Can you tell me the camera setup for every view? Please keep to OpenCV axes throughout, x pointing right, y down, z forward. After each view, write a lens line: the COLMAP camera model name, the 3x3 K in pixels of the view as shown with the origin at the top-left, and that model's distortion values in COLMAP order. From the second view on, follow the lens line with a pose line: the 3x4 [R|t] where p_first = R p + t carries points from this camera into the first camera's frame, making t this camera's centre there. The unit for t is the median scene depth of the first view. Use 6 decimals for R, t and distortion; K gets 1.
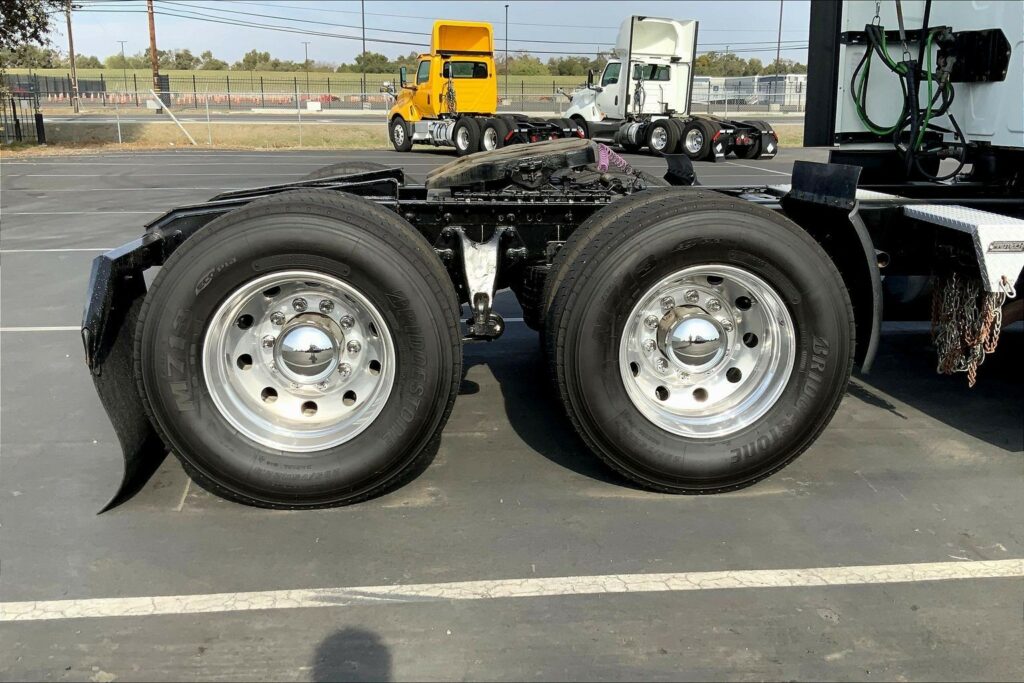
lens RADIAL K [[937.9, 0, 538.5], [0, 937.9, 338.3], [0, 0, 1]] dist [0.008039, 0.000000]
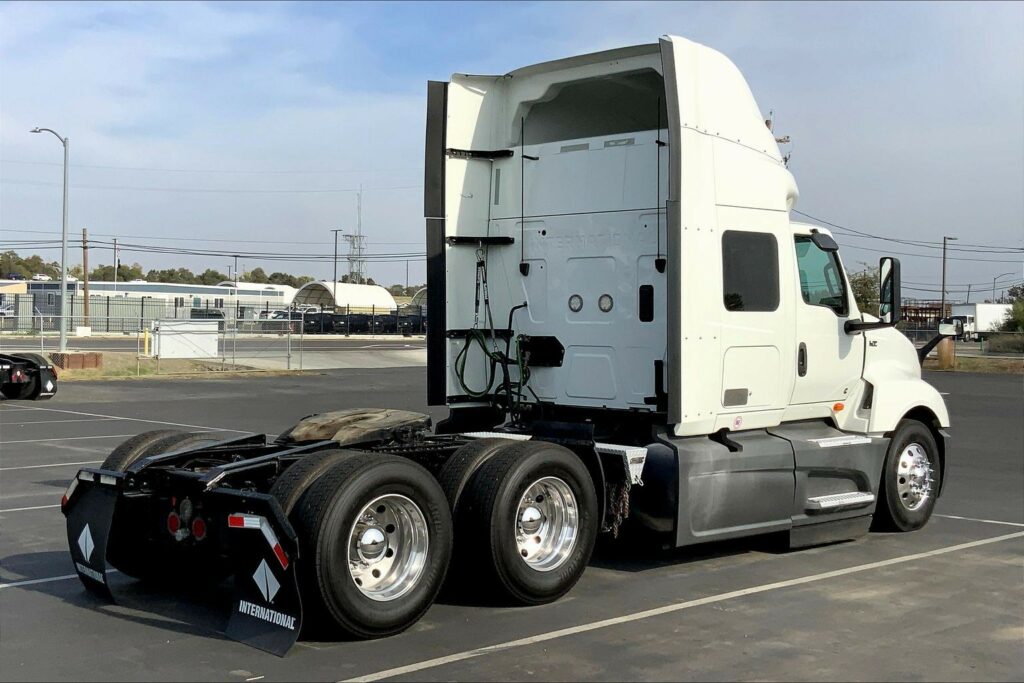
lens RADIAL K [[1349.3, 0, 511.2], [0, 1349.3, 335.3], [0, 0, 1]] dist [0.106479, 0.000000]
pose [[0.750361, 0.005960, 0.661001, -1.118212], [0.140996, 0.975505, -0.168852, 0.063294], [-0.645816, 0.219898, 0.731140, -0.690061]]
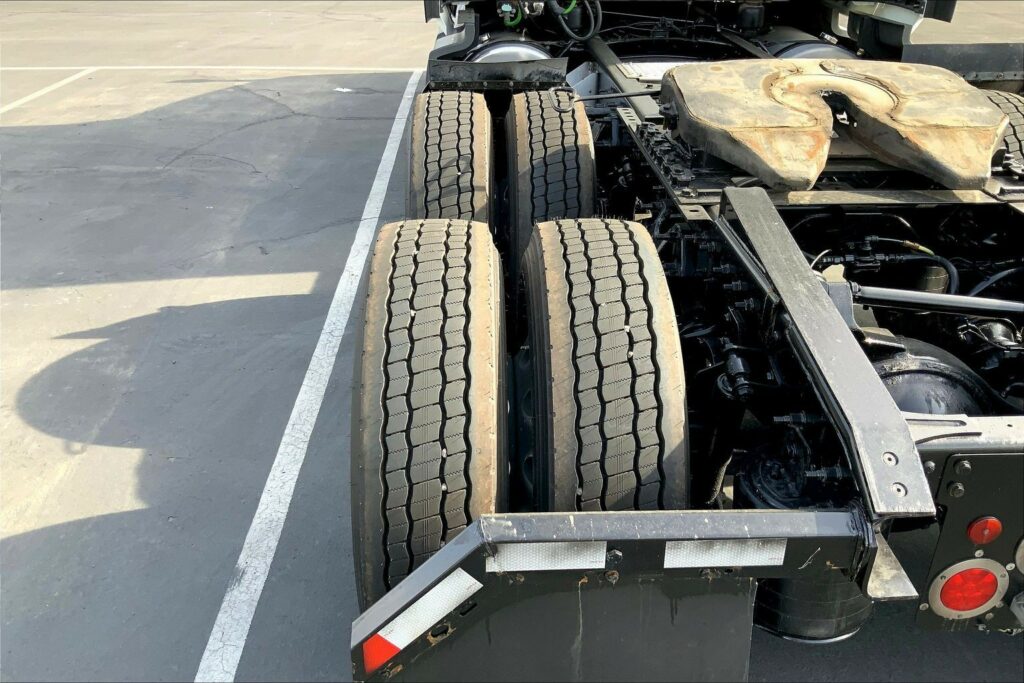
lens RADIAL K [[842.5, 0, 509.1], [0, 842.5, 343.2], [0, 0, 1]] dist [0.088052, -0.173416]
pose [[0.045909, -0.472797, 0.879975, -0.542695], [0.230830, 0.862084, 0.451141, -0.319525], [-0.971910, 0.182413, 0.148713, 1.004288]]
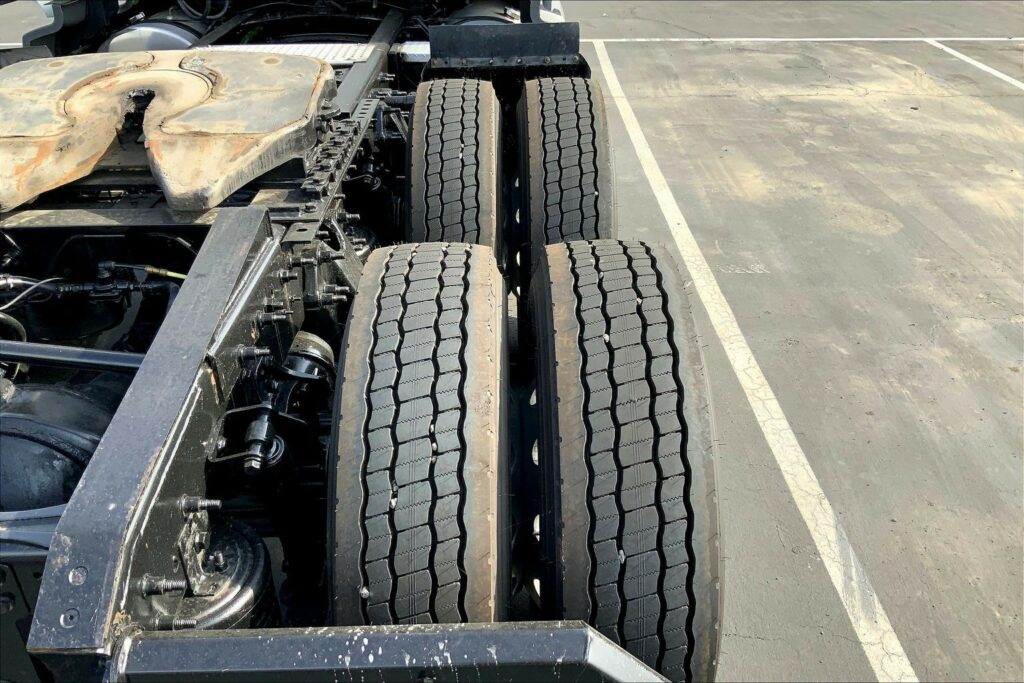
lens RADIAL K [[842.5, 0, 517.0], [0, 842.5, 342.7], [0, 0, 1]] dist [0.088052, -0.173416]
pose [[0.060570, -0.505586, 0.860647, -0.455467], [0.240722, 0.844180, 0.478971, -0.230112], [-0.968702, 0.178166, 0.172837, 0.618580]]
